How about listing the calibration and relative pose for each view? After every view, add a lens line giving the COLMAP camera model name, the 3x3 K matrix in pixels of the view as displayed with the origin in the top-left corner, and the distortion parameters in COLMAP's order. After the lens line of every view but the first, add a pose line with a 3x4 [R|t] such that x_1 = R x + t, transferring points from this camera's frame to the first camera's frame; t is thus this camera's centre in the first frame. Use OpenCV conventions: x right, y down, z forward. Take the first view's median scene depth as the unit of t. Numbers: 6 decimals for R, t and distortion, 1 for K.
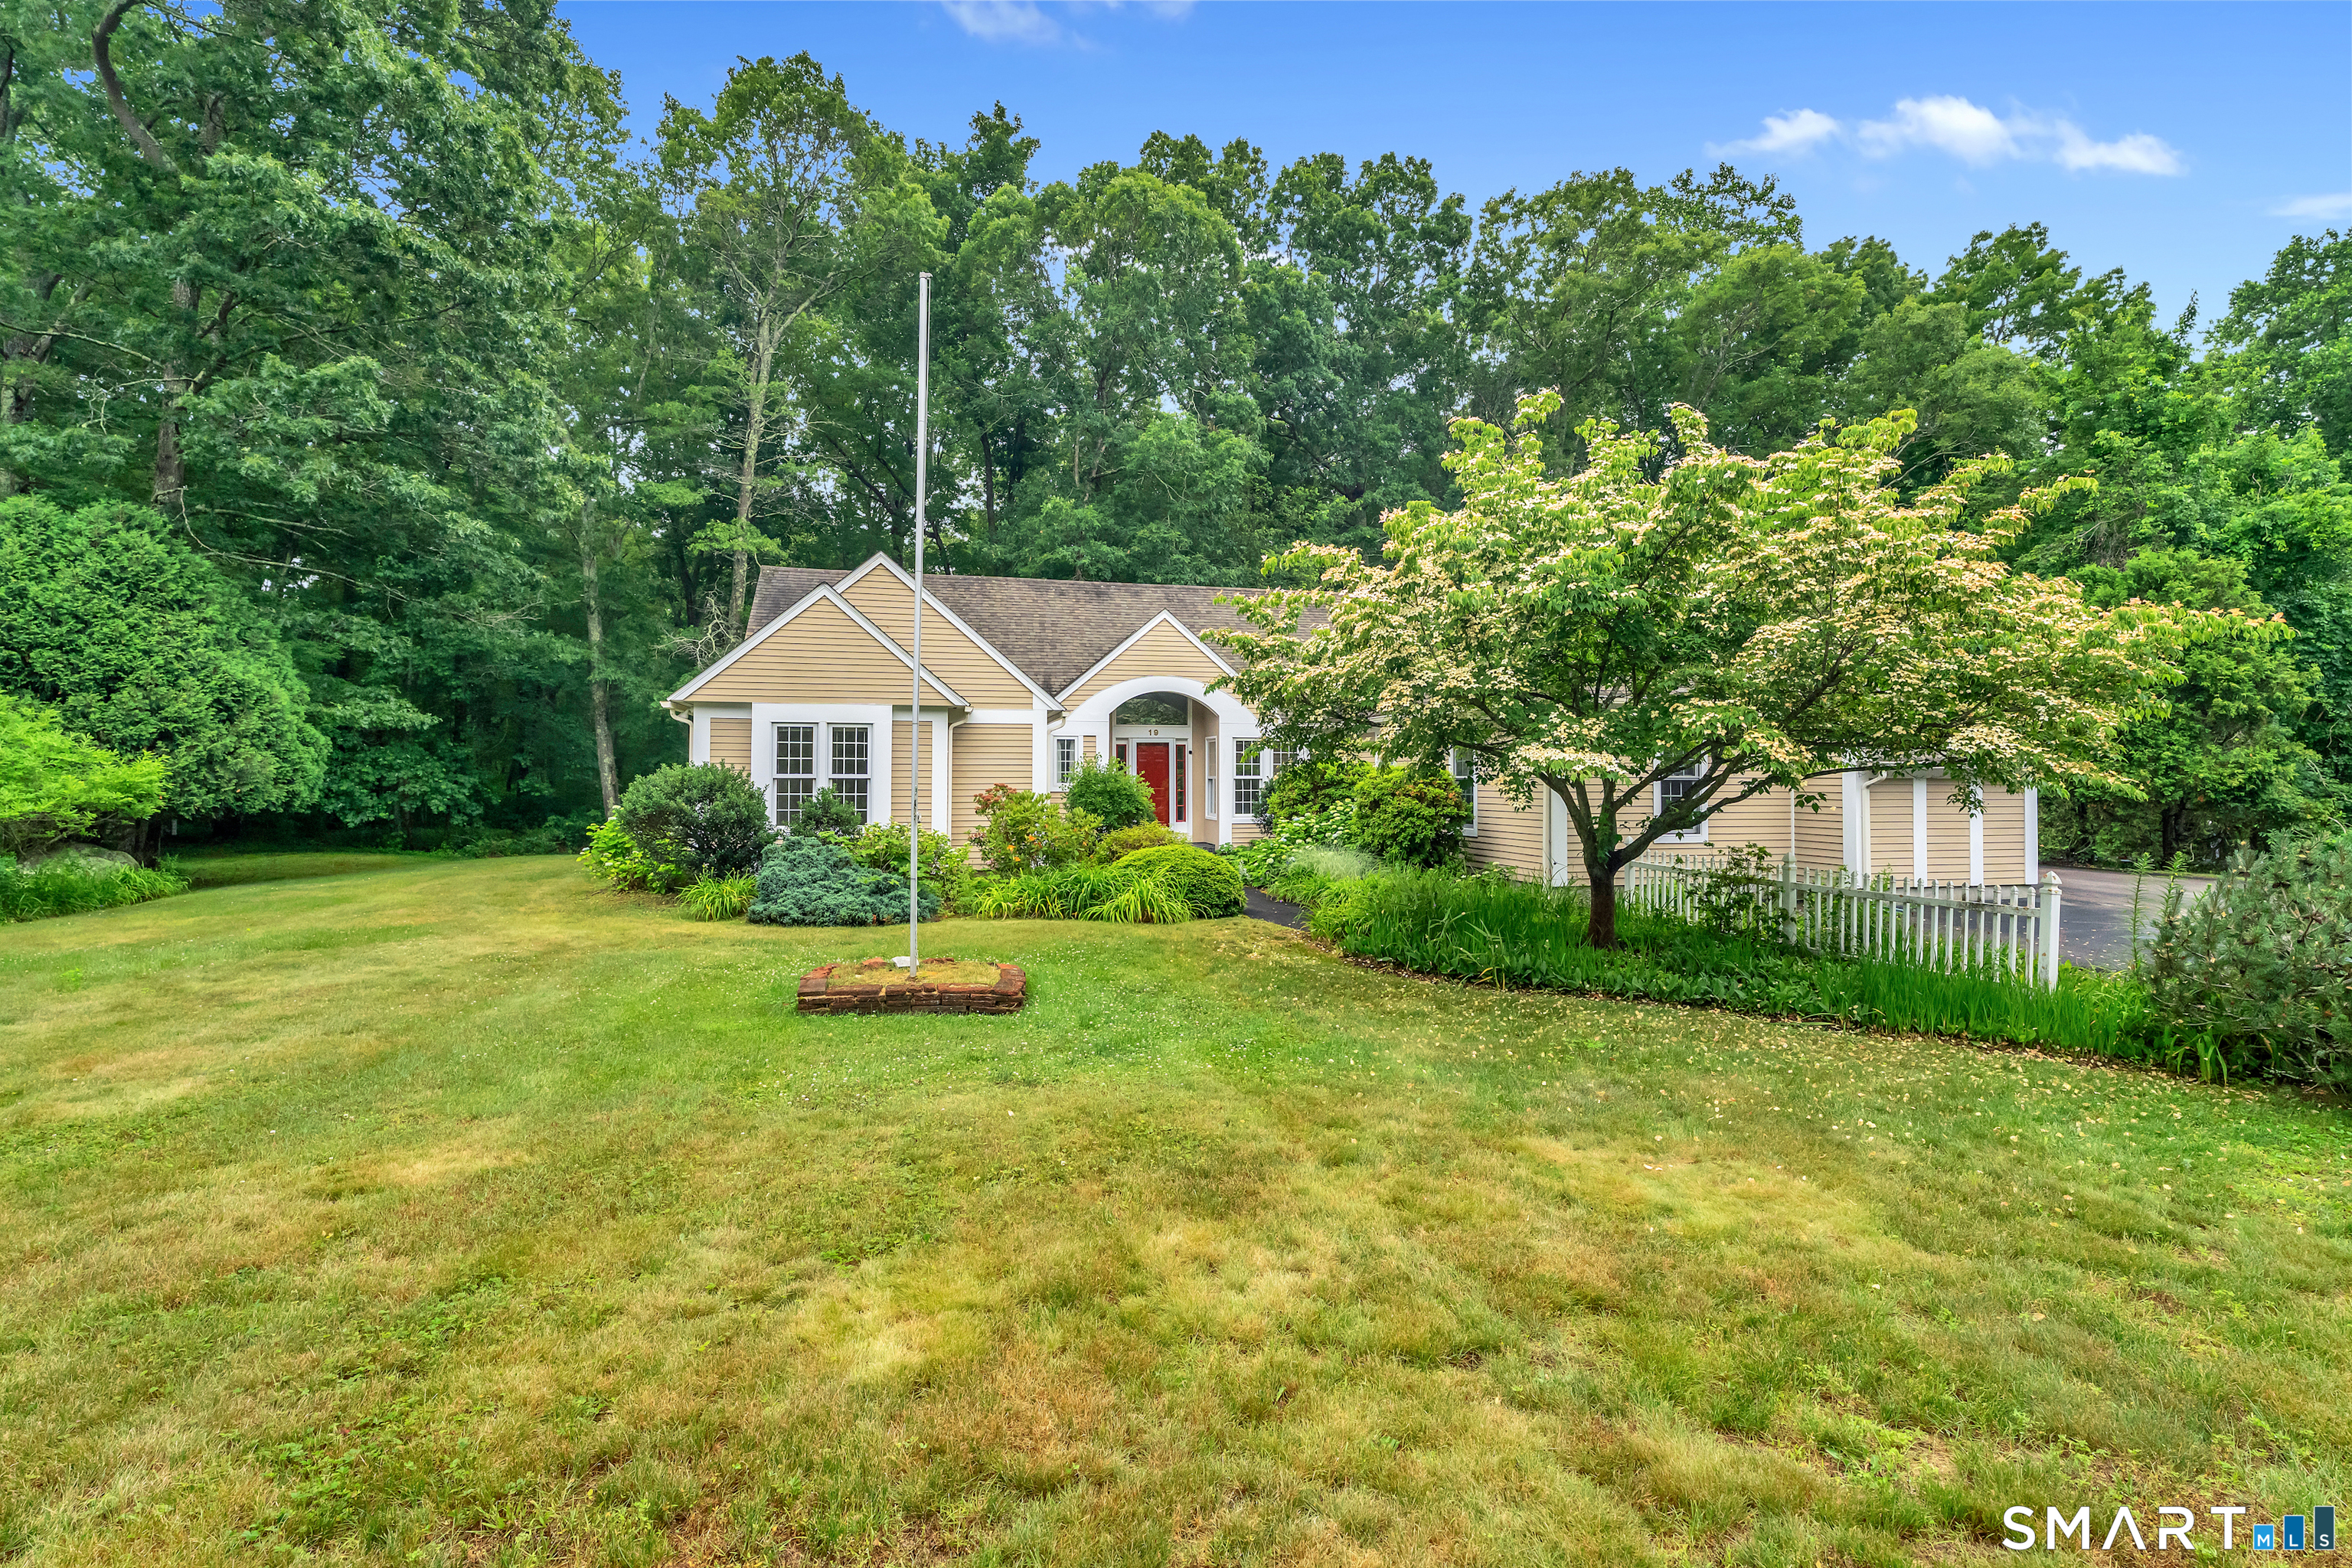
lens RADIAL K [[1056.0, 0, 1173.4], [0, 1056.0, 776.5], [0, 0, 1]] dist [-0.002065, 0.000505]
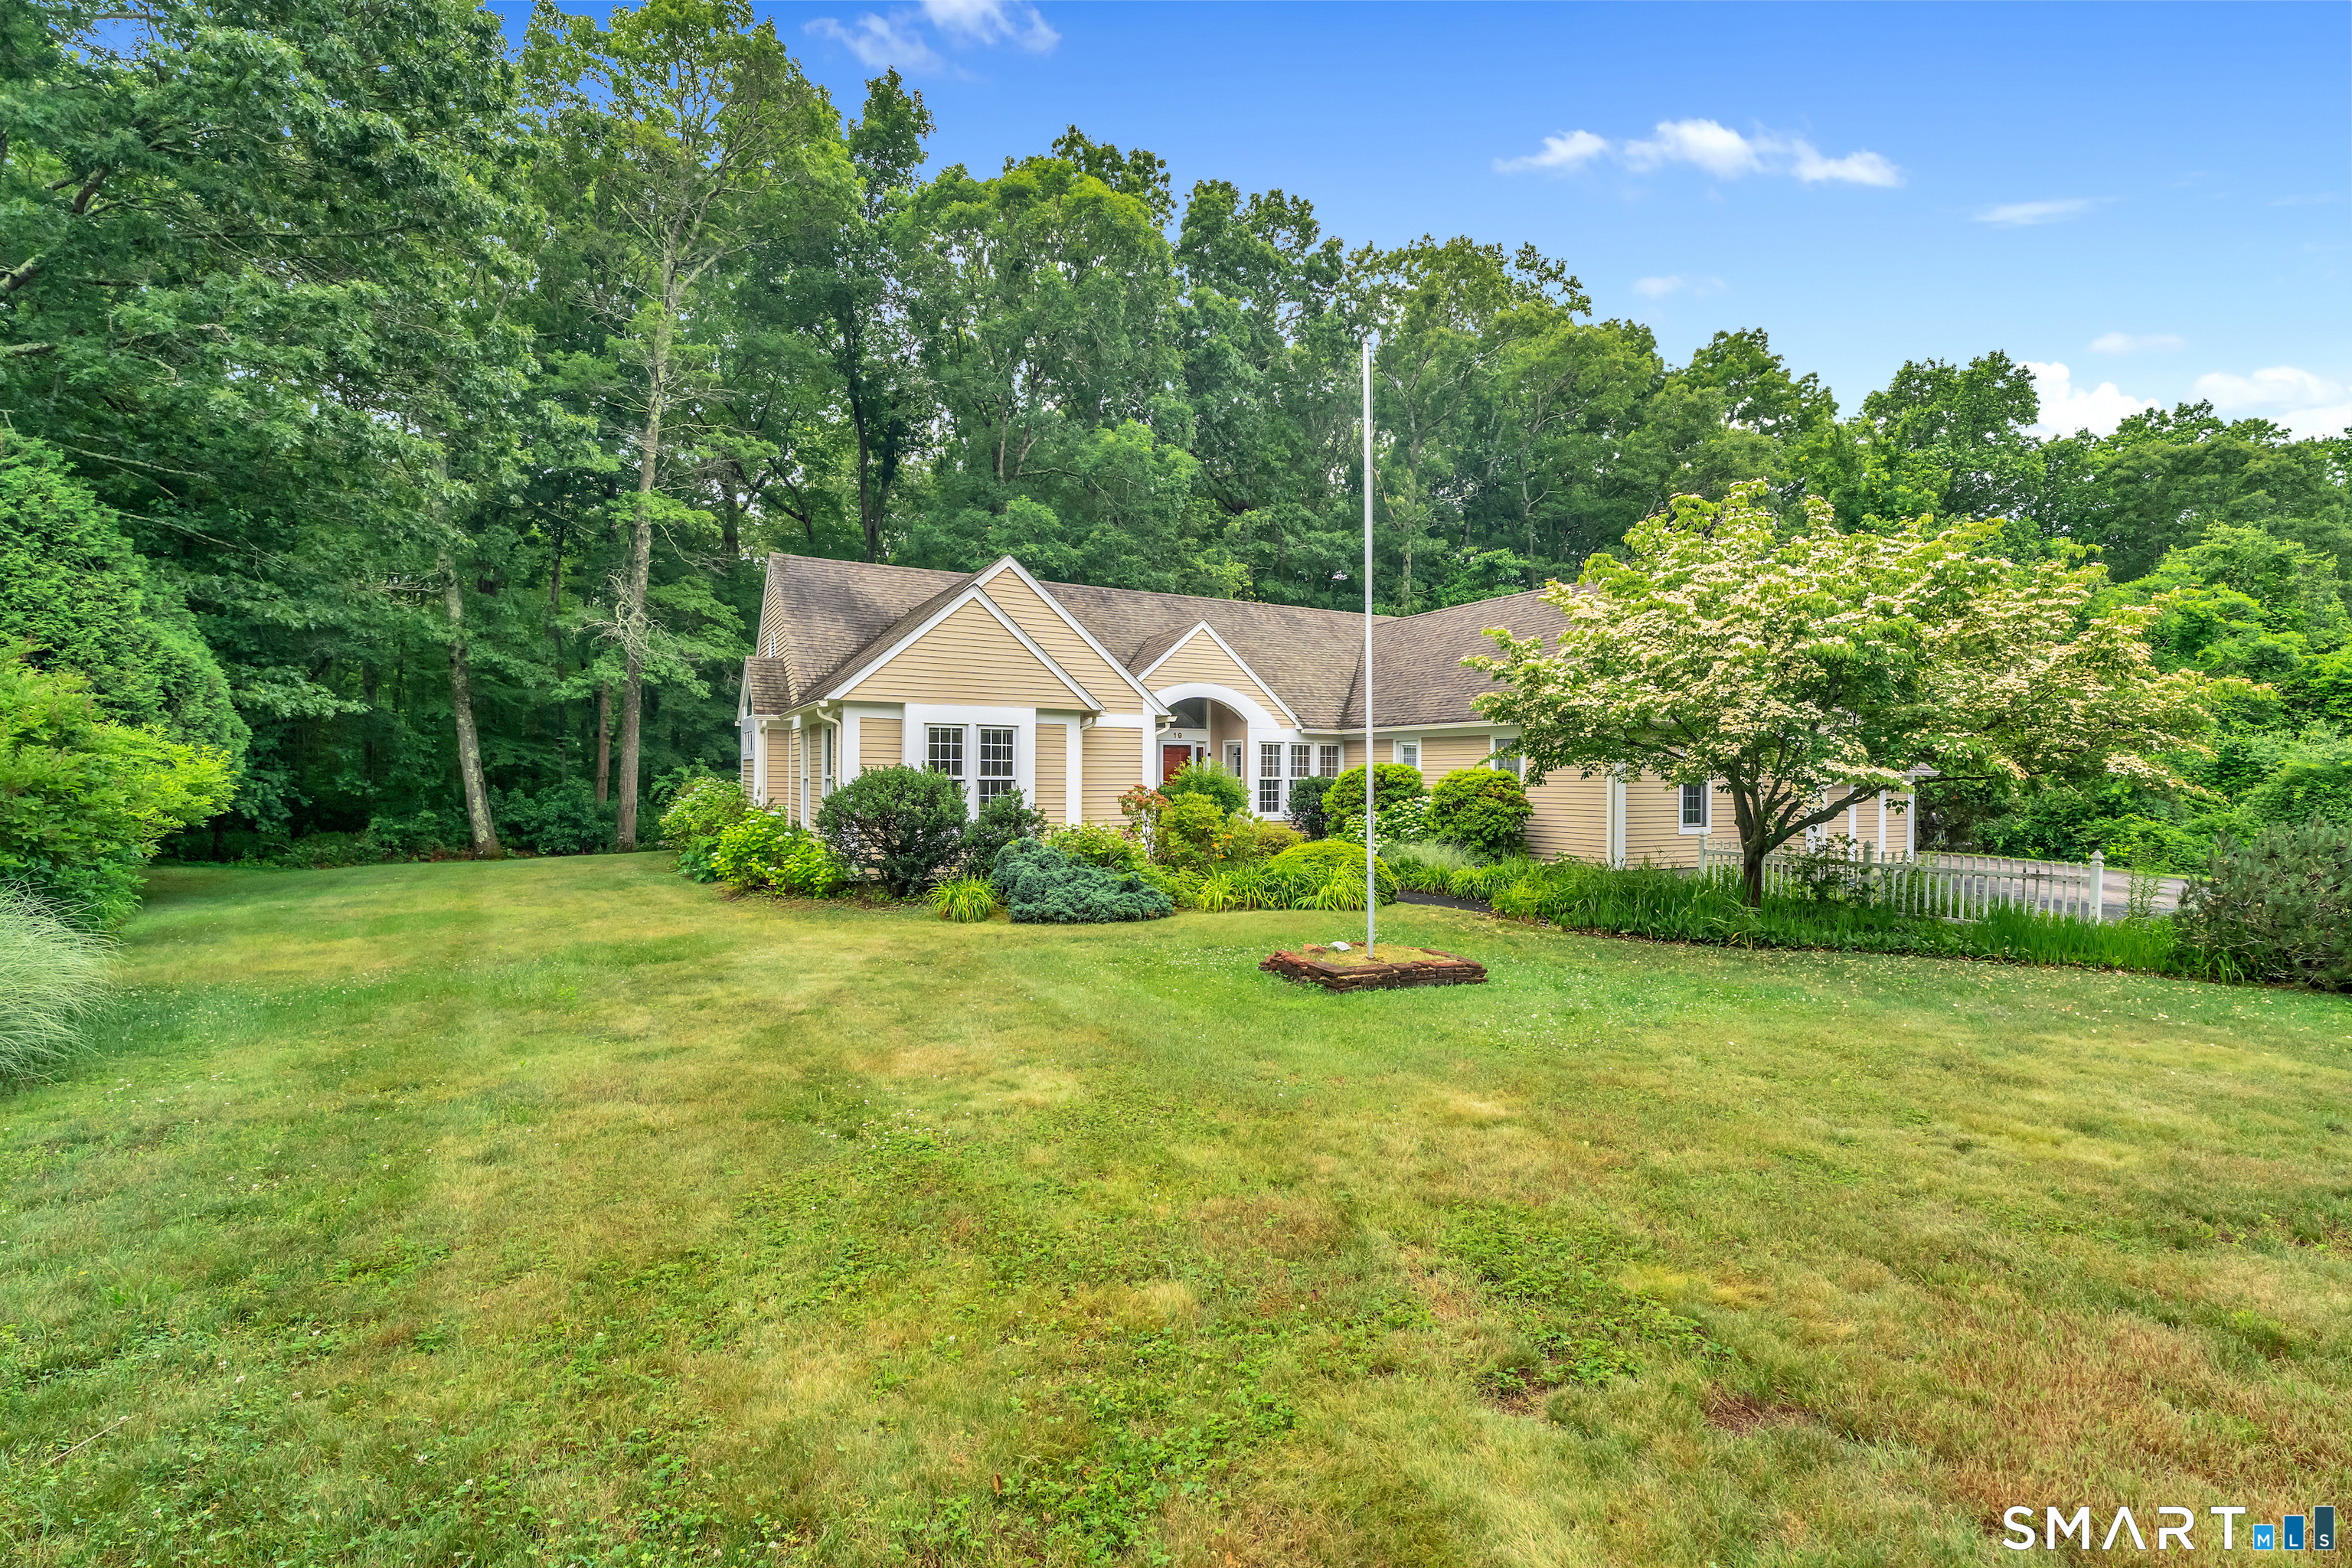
lens RADIAL K [[1056.0, 0, 1195.0], [0, 1056.0, 794.7], [0, 0, 1]] dist [-0.002065, 0.000505]
pose [[0.959345, -0.001330, 0.282232, -0.359988], [-0.004686, 0.999776, 0.020642, -0.004974], [-0.282196, -0.021125, 0.959124, -0.020621]]
